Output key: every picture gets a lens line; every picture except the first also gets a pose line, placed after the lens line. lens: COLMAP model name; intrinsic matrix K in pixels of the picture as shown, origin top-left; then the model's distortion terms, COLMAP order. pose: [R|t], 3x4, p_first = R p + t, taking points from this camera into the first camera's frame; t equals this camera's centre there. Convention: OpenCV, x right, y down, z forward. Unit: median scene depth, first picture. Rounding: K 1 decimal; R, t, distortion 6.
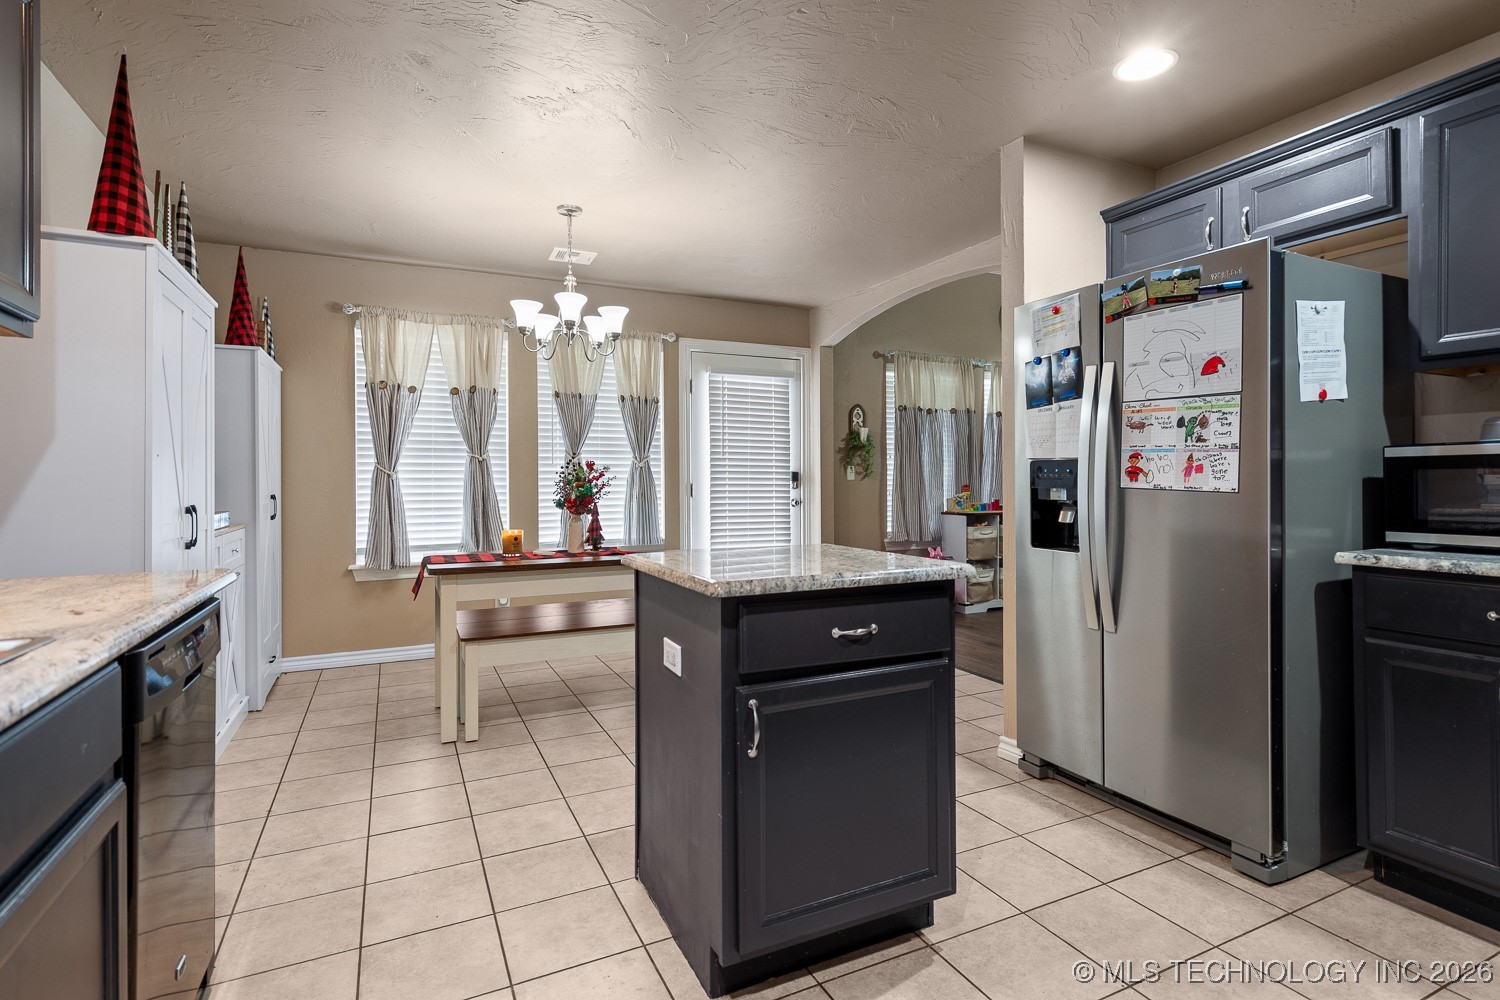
lens RADIAL K [[735.8, 0, 753.8], [0, 735.8, 477.0], [0, 0, 1]] dist [0.001264, 0.000282]
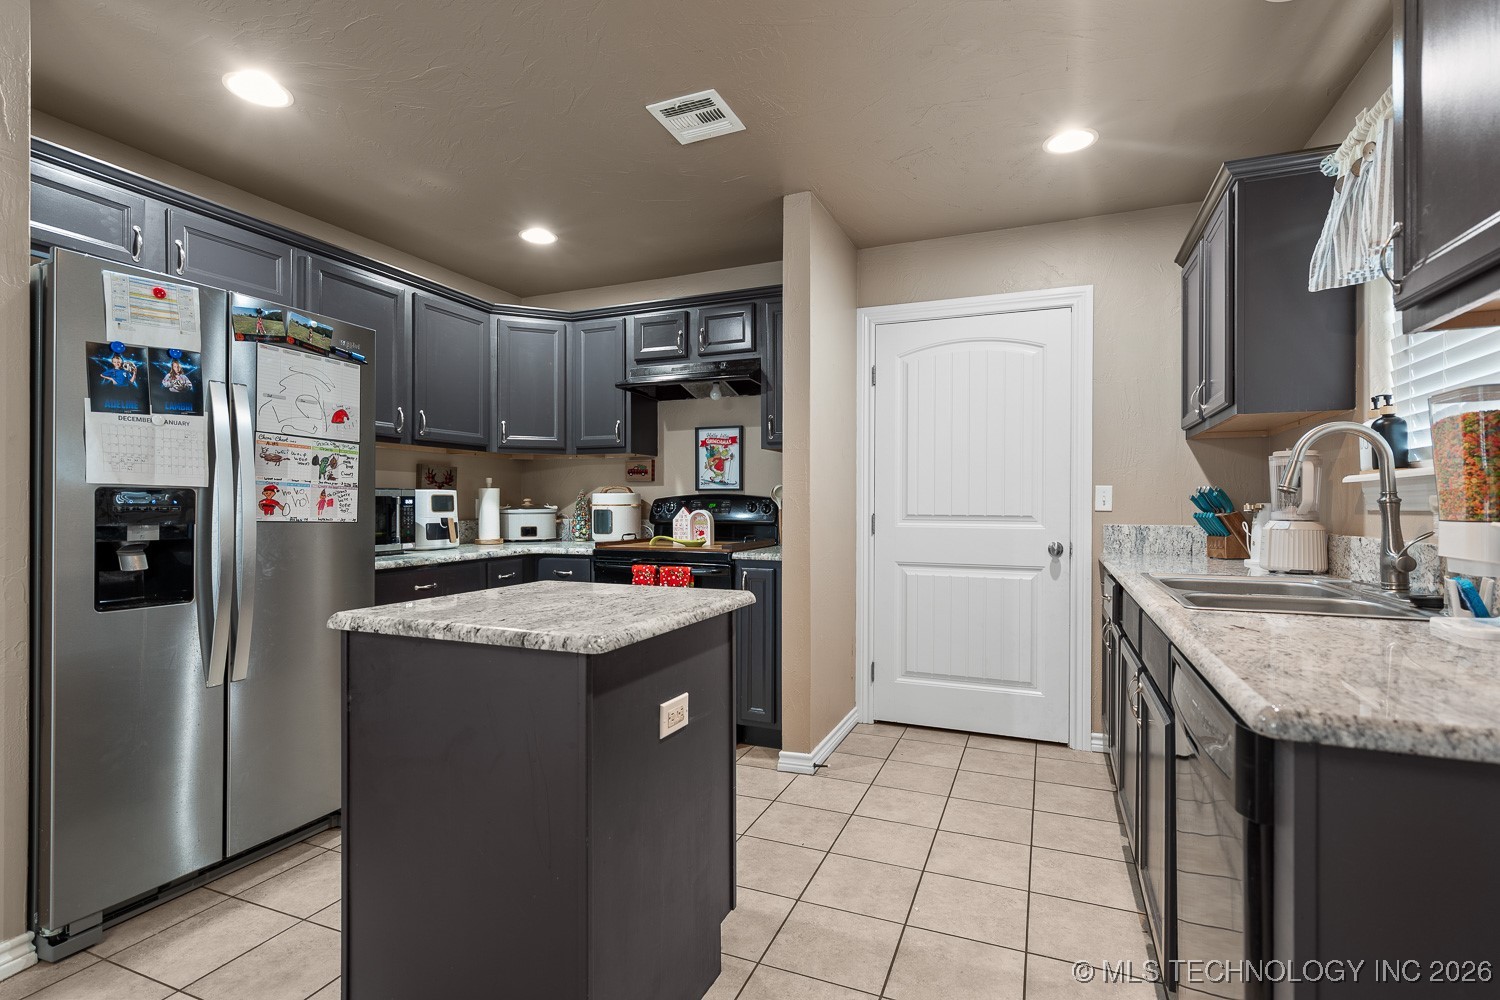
lens RADIAL K [[713.3, 0, 748.0], [0, 713.3, 506.5], [0, 0, 1]] dist [0.001087, 0.000359]
pose [[-0.658174, 0.003429, 0.752858, -0.406009], [0.001413, 0.999993, -0.003320, -0.000483], [-0.752864, -0.001121, -0.658175, 0.753376]]
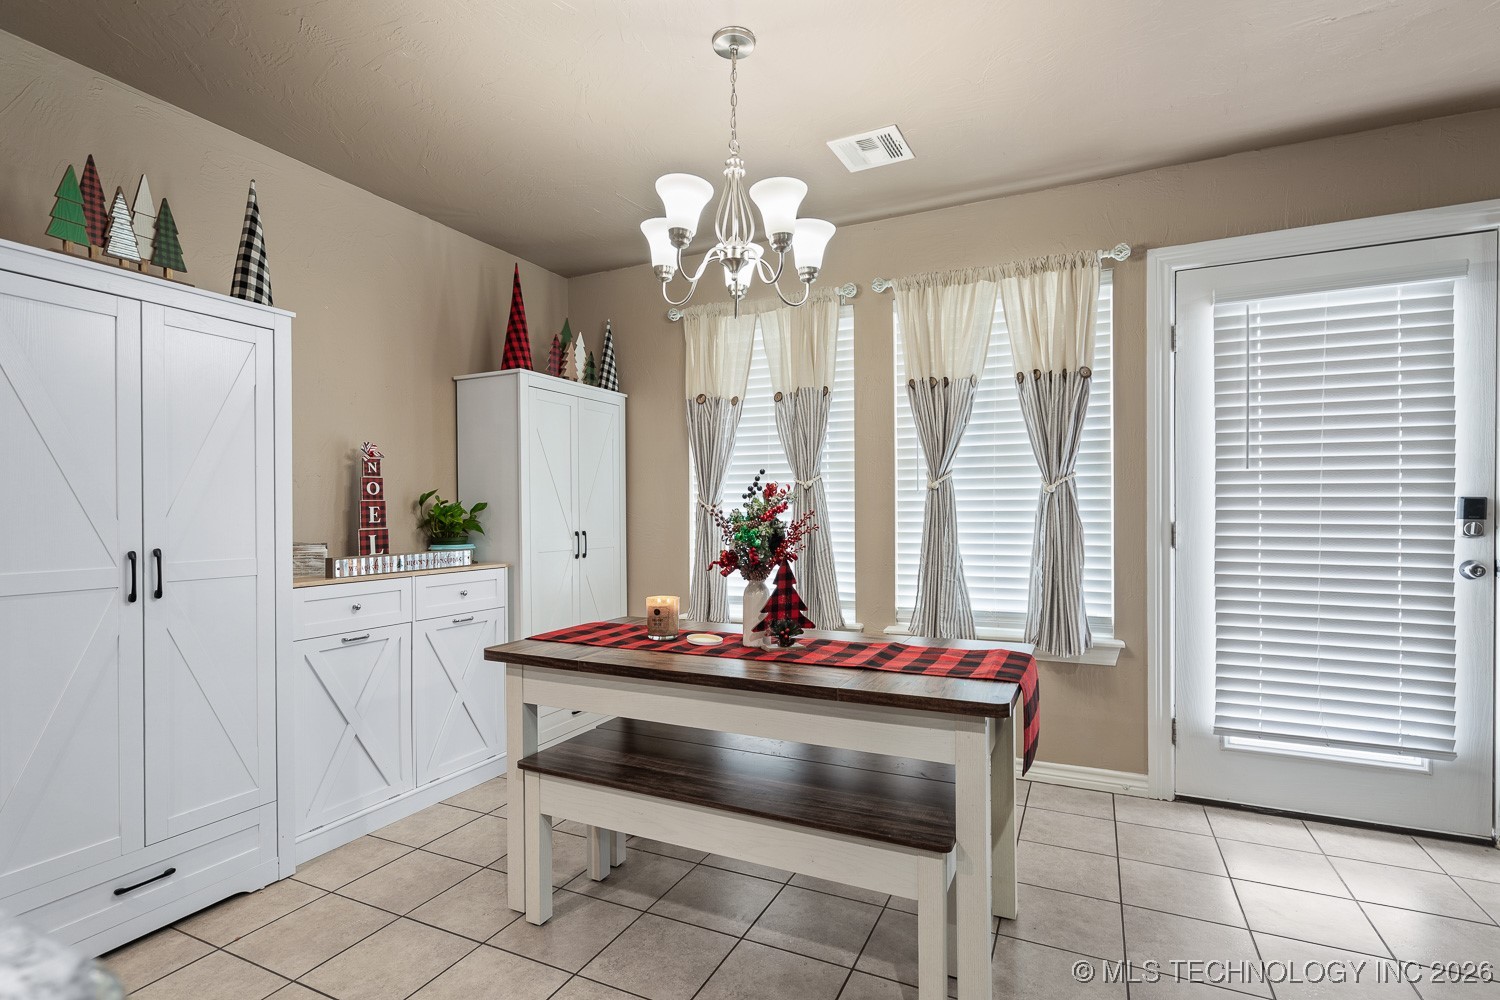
lens RADIAL K [[719.8, 0, 749.9], [0, 719.8, 520.4], [0, 0, 1]] dist [0.002283, 0.000181]
pose [[0.621493, 0.009649, -0.783360, 0.199002], [0.003998, 0.999872, 0.015487, -0.002827], [0.783409, -0.012757, 0.621375, 0.669693]]
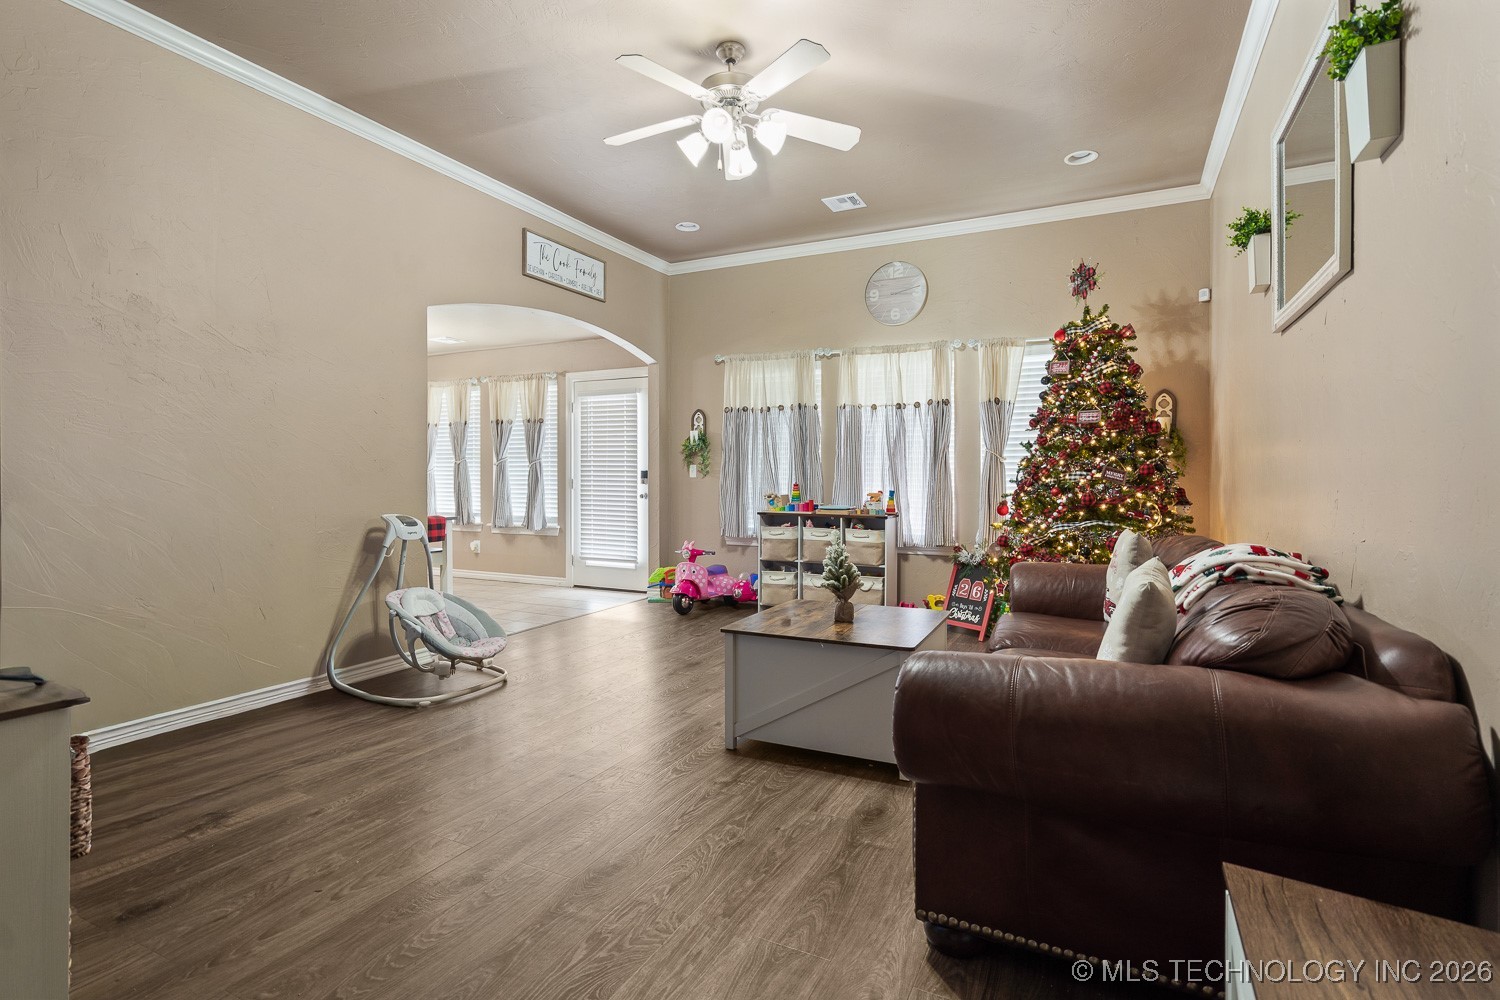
lens RADIAL K [[716.5, 0, 747.4], [0, 716.5, 484.8], [0, 0, 1]] dist [0.001299, 0.000624]
pose [[0.604153, 0.013690, -0.796751, 1.774813], [-0.002378, 0.999879, 0.015377, -0.003195], [0.796865, -0.007396, 0.604112, 0.689948]]
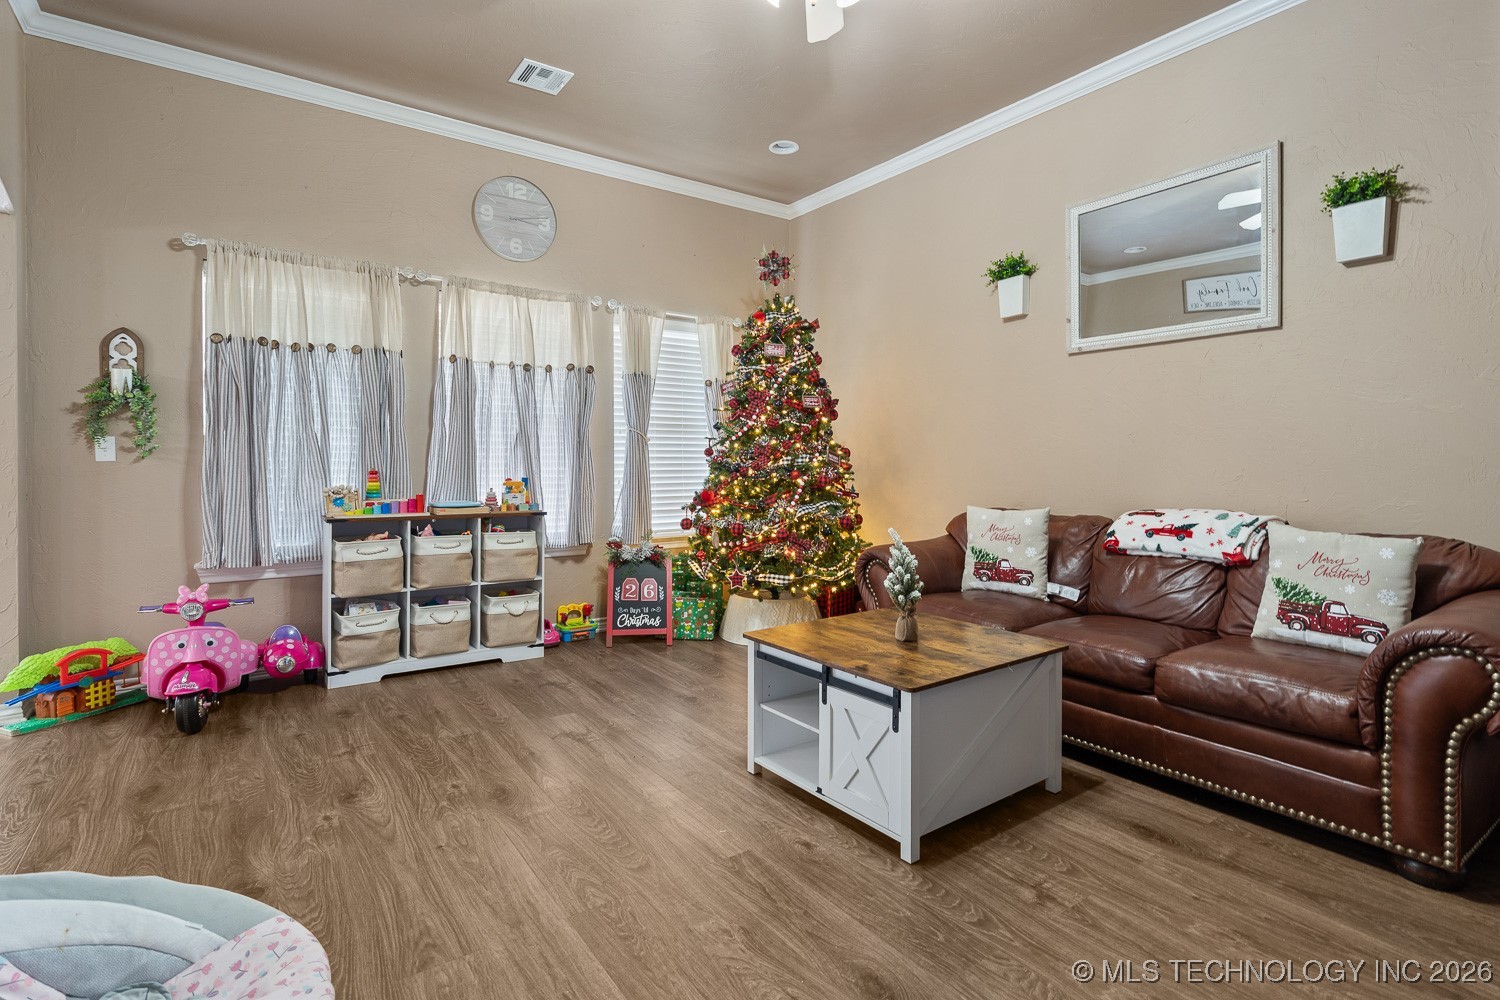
lens RADIAL K [[734.3, 0, 740.1], [0, 734.3, 465.3], [0, 0, 1]] dist [0.000847, 0.000261]
pose [[0.988943, 0.002435, 0.148275, 0.893113], [-0.003589, 0.999965, 0.007516, 0.001707], [-0.148252, -0.007966, 0.988918, 0.627990]]
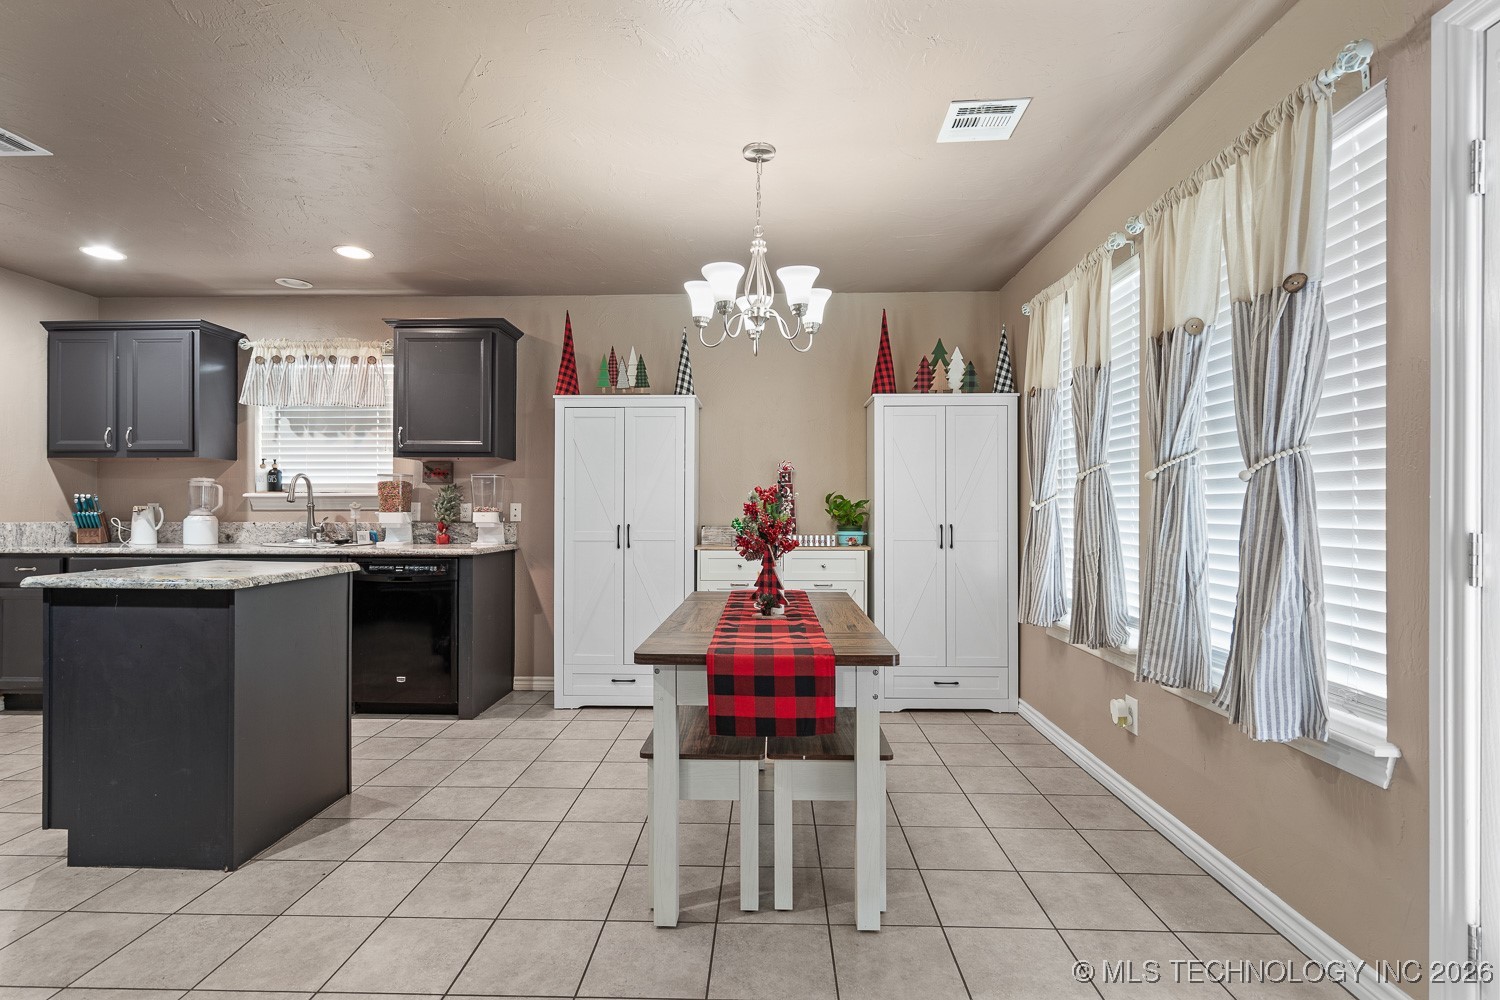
lens RADIAL K [[713.3, 0, 748.0], [0, 713.3, 506.5], [0, 0, 1]] dist [0.001087, 0.000359]
pose [[-0.468966, 0.001881, -0.883214, 0.402635], [0.002548, 0.999996, 0.000777, -0.003062], [0.883213, -0.001886, -0.468969, 1.349260]]
